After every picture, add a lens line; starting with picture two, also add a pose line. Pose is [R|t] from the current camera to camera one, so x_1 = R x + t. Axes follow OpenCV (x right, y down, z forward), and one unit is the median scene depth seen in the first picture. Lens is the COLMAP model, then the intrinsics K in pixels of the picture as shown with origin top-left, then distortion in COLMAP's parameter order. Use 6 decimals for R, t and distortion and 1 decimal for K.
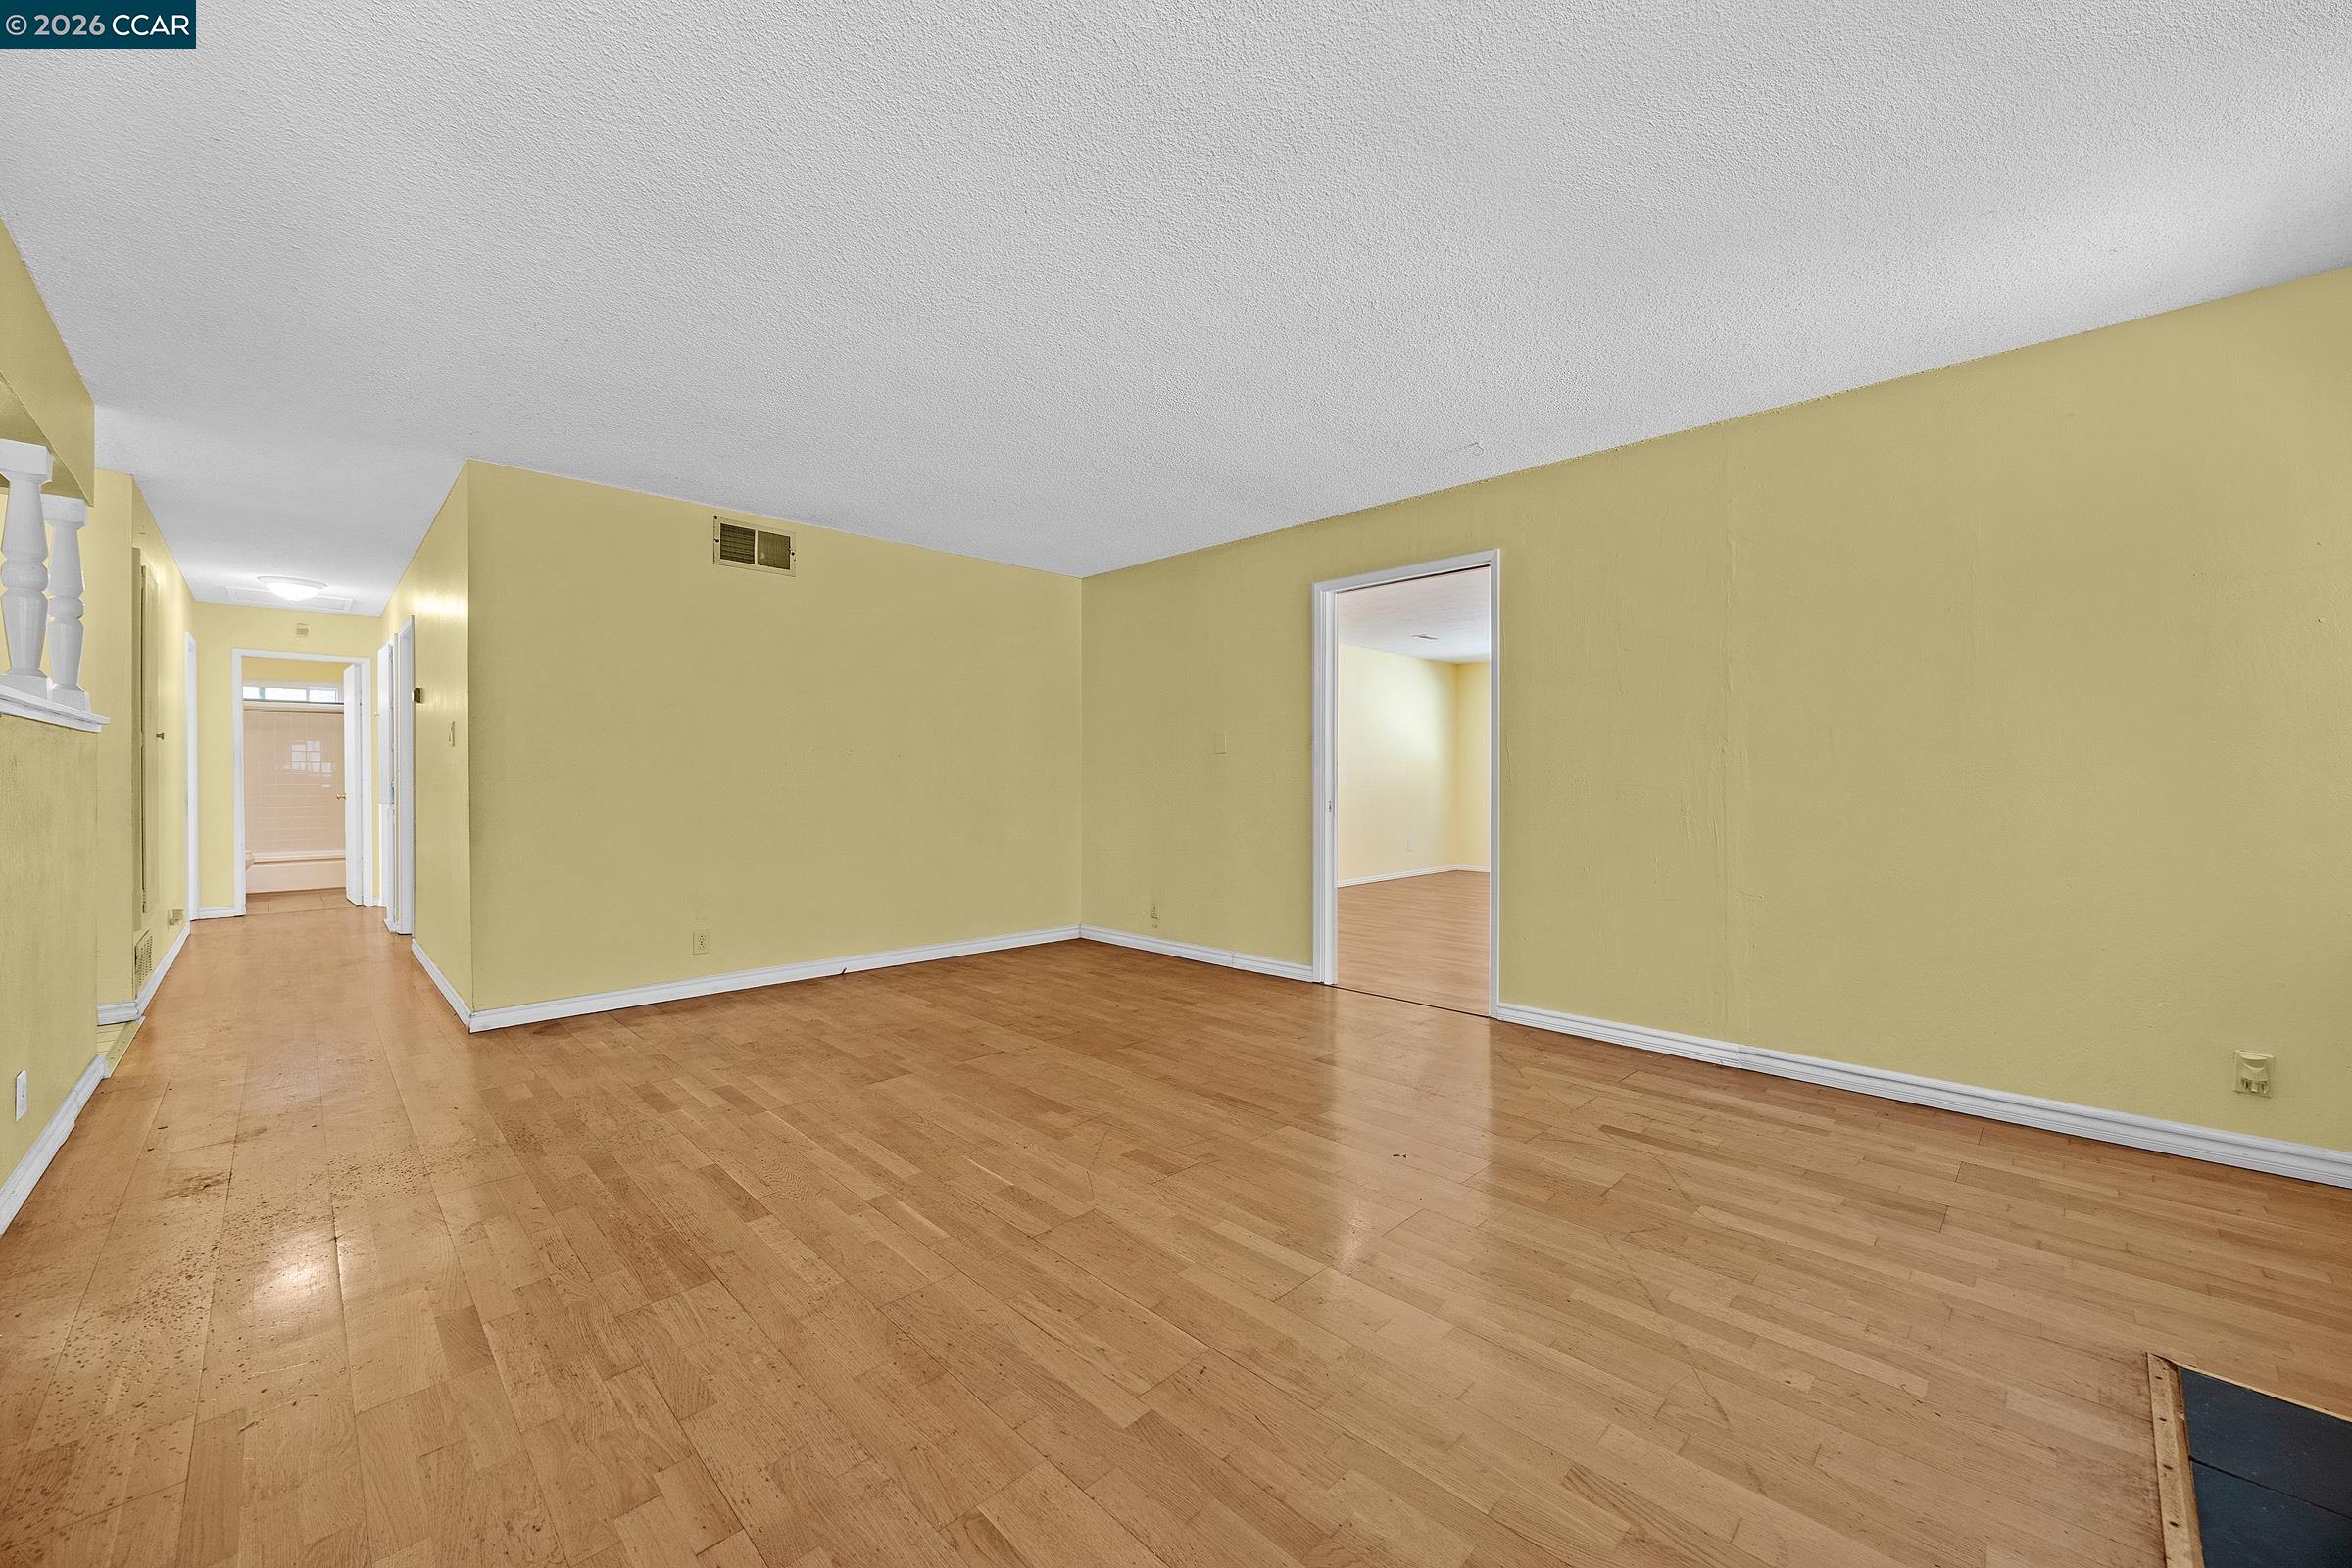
lens RADIAL K [[897.5, 0, 1174.1], [0, 897.5, 781.9], [0, 0, 1]] dist [0.000632, -0.000360]
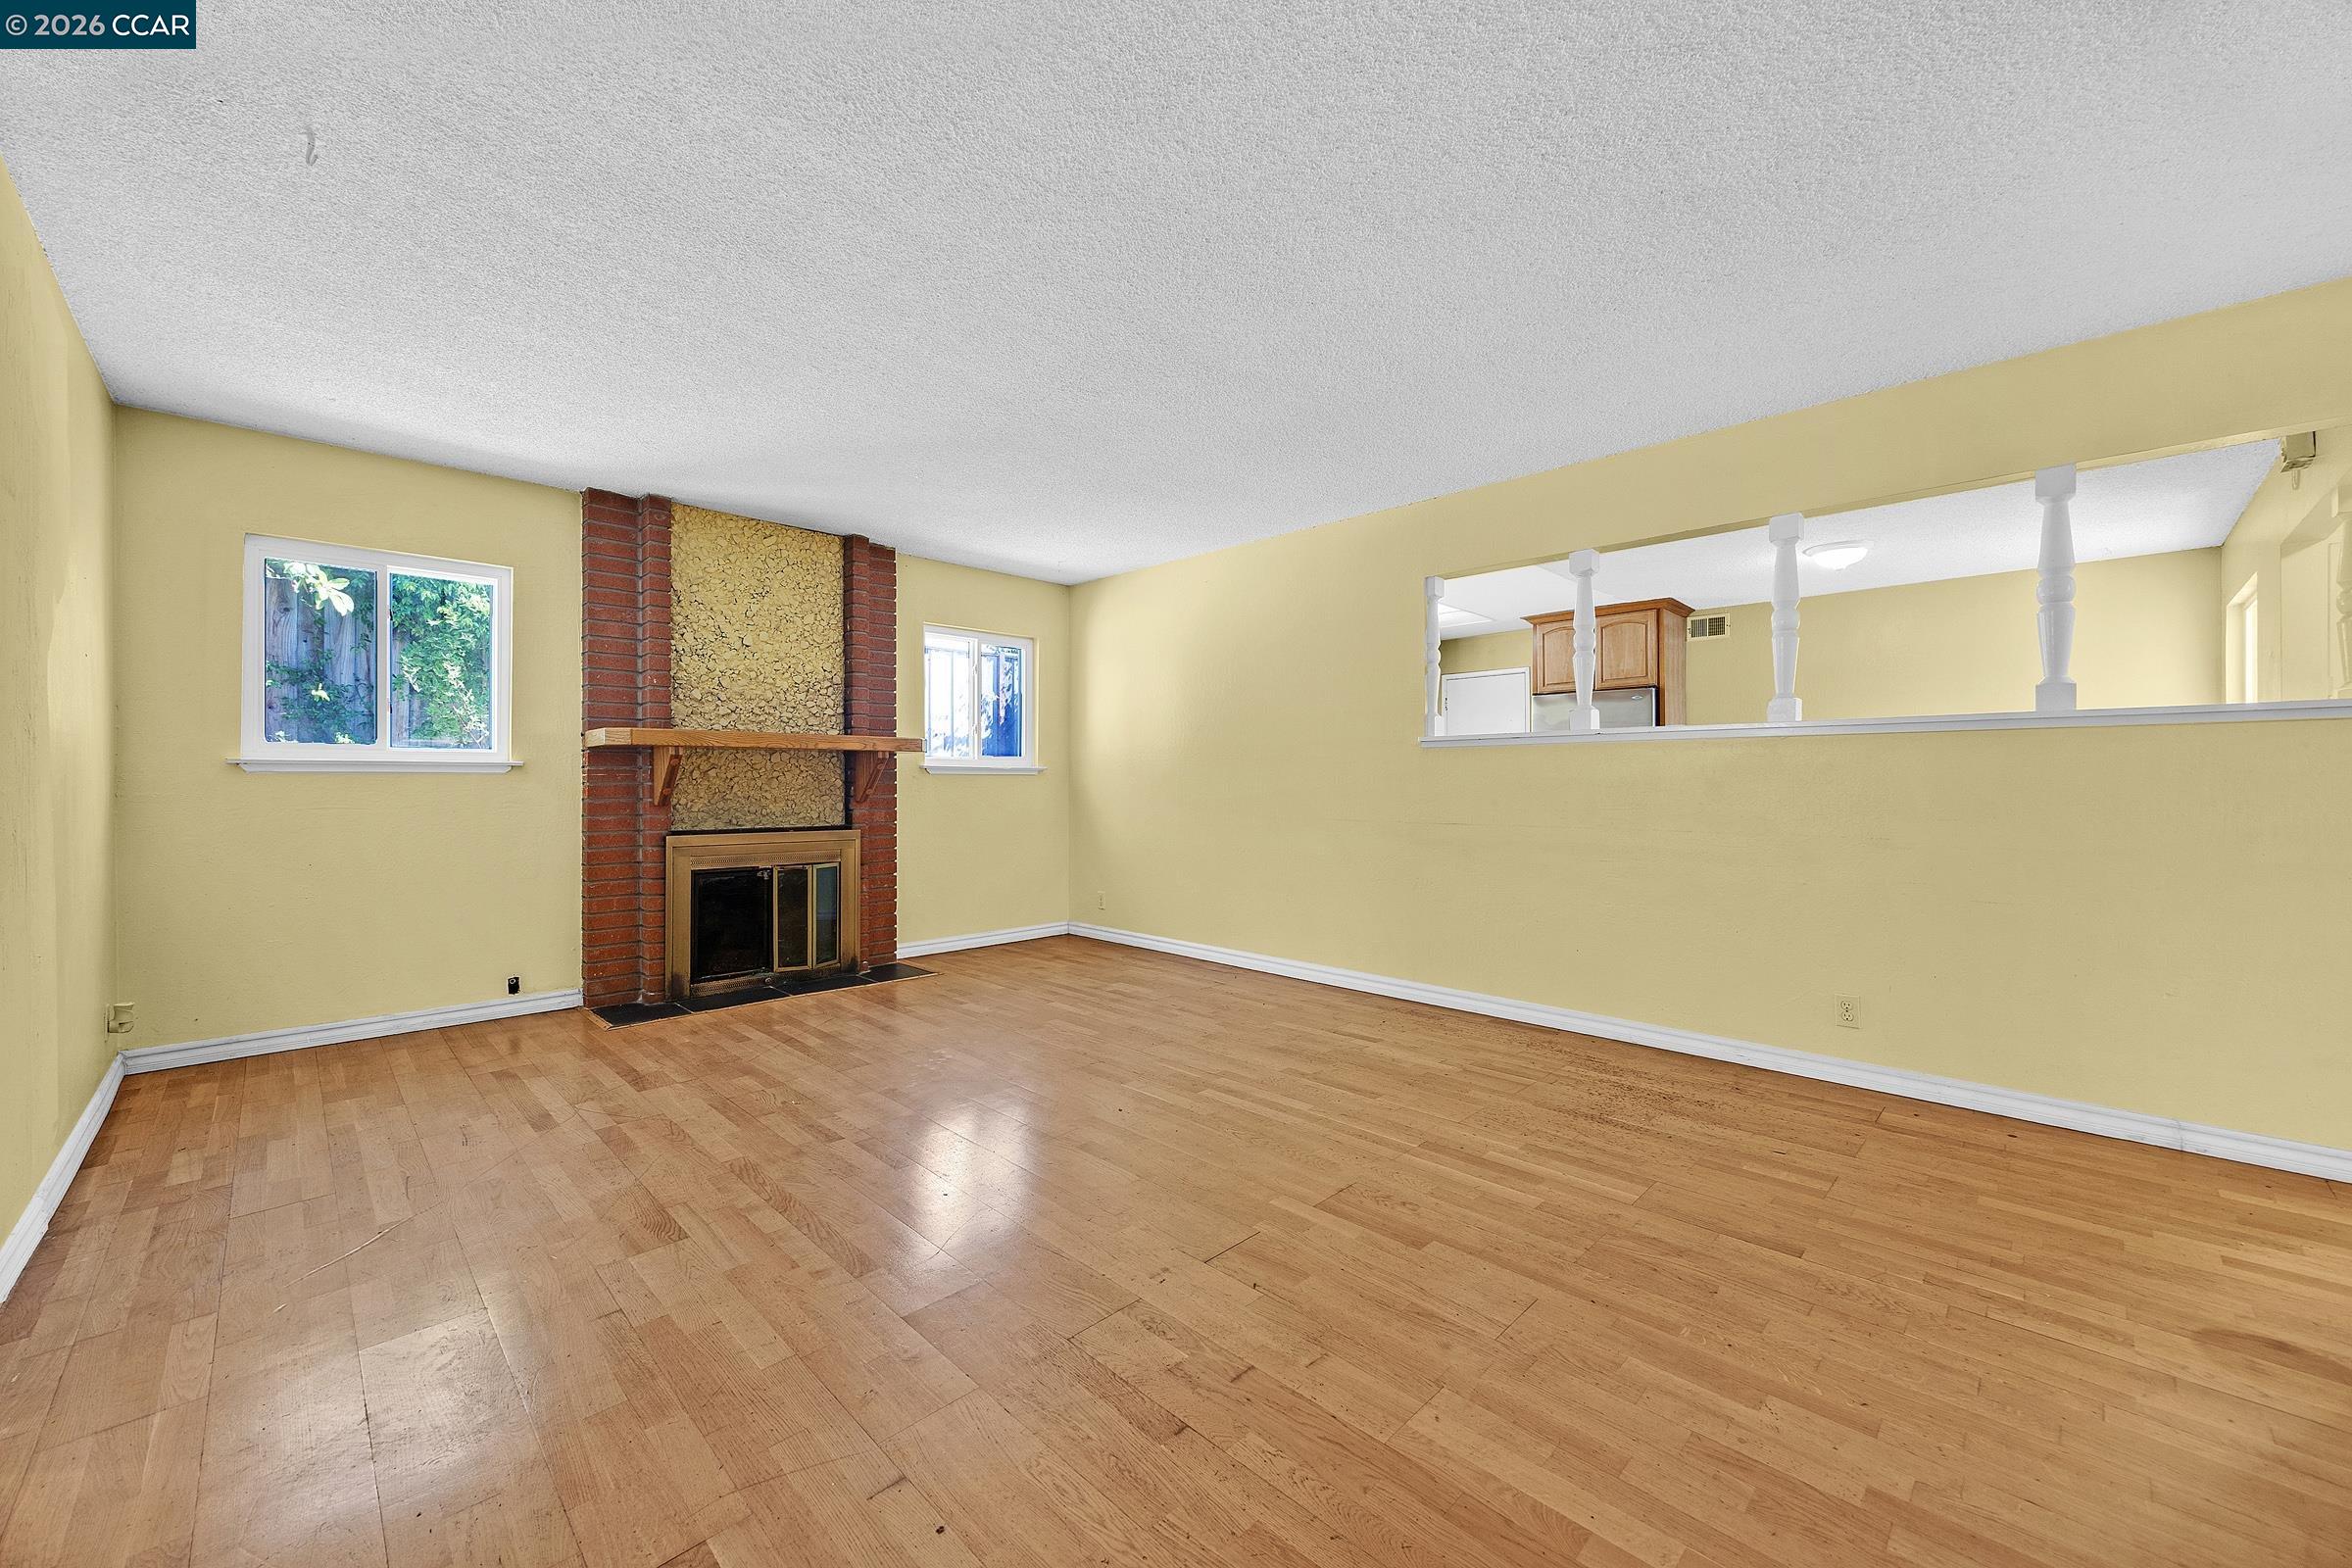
lens RADIAL K [[897.5, 0, 1176.9], [0, 897.5, 783.4], [0, 0, 1]] dist [0.000632, -0.000360]
pose [[-0.999990, 0.000704, -0.004322, -0.198464], [0.000697, 0.999998, 0.001659, -0.000809], [0.004323, 0.001656, -0.999989, 1.815879]]
